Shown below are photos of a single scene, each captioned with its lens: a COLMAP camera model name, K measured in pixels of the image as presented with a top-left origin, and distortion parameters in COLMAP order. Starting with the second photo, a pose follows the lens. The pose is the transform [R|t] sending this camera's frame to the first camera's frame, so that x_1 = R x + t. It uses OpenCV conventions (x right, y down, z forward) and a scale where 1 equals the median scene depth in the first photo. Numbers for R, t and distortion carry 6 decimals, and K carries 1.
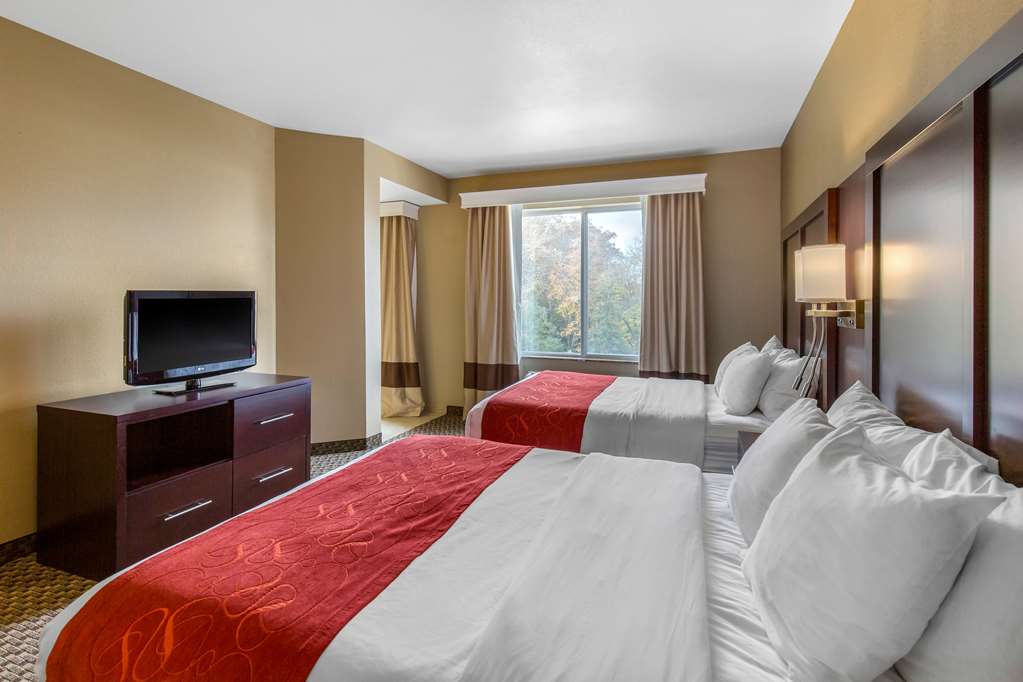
lens RADIAL K [[499.9, 0, 511.9], [0, 499.9, 299.9], [0, 0, 1]] dist [0.001195, 0.000087]
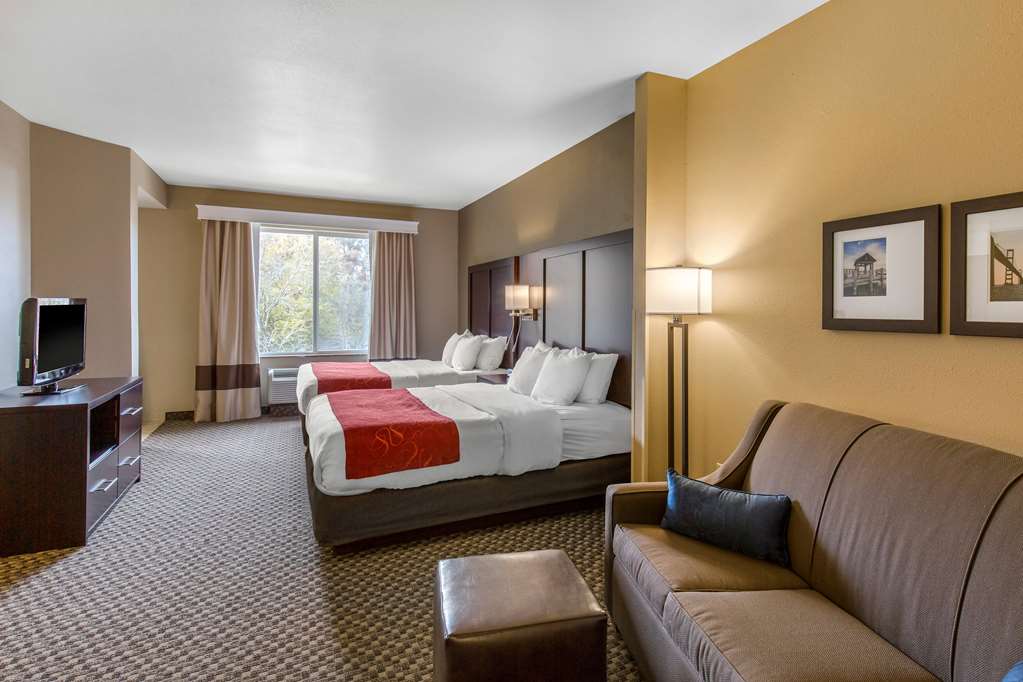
lens RADIAL K [[542.5, 0, 511.6], [0, 542.5, 274.0], [0, 0, 1]] dist [-0.000193, -0.000165]
pose [[0.728206, 0.045963, 0.683815, -0.427233], [-0.005400, 0.998102, -0.061337, -0.001577], [-0.685337, 0.040974, 0.727073, -0.299743]]
